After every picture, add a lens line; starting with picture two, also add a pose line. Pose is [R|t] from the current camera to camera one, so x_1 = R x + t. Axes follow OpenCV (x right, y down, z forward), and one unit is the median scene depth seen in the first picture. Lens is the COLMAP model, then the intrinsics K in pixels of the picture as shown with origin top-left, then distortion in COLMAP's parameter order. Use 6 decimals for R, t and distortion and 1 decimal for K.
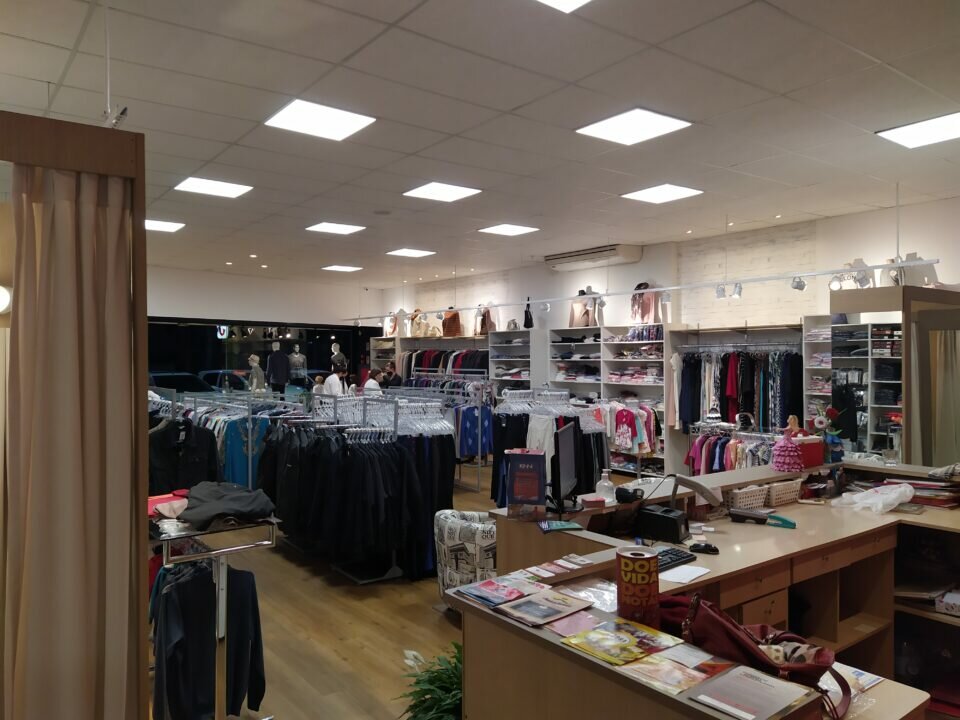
lens RADIAL K [[700.3, 0, 480.3], [0, 700.3, 355.1], [0, 0, 1]] dist [0.098431, -0.137142]
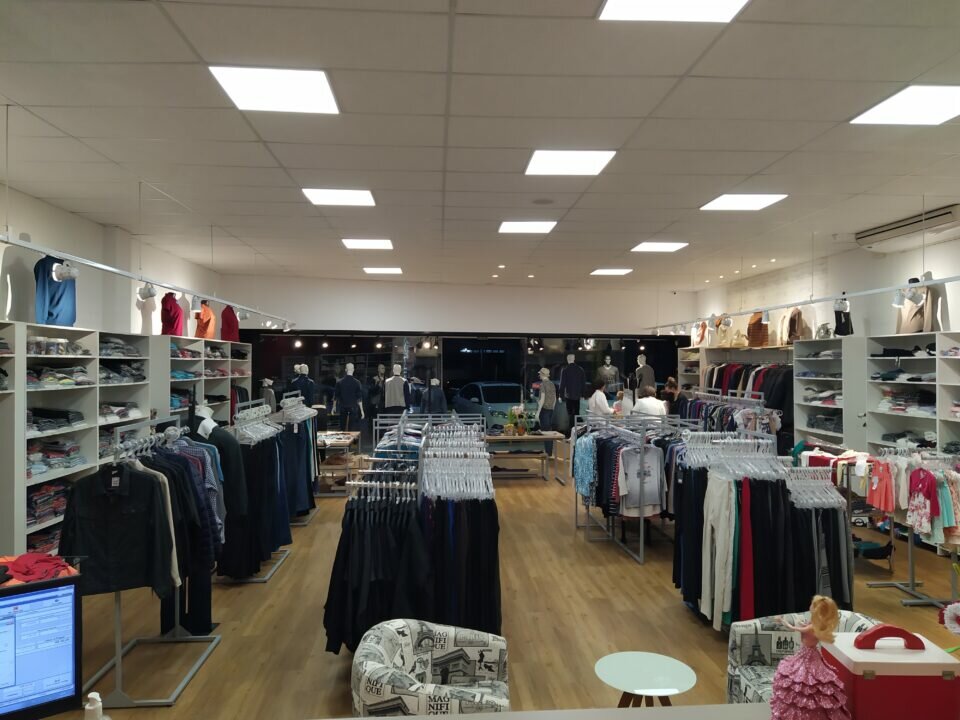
lens RADIAL K [[700.3, 0, 480.3], [0, 700.3, 355.1], [0, 0, 1]] dist [0.098431, -0.137142]
pose [[0.836633, -0.004843, -0.547743, 0.167599], [0.000460, 0.999967, -0.008138, -0.013340], [0.547764, 0.006556, 0.836607, 0.198866]]
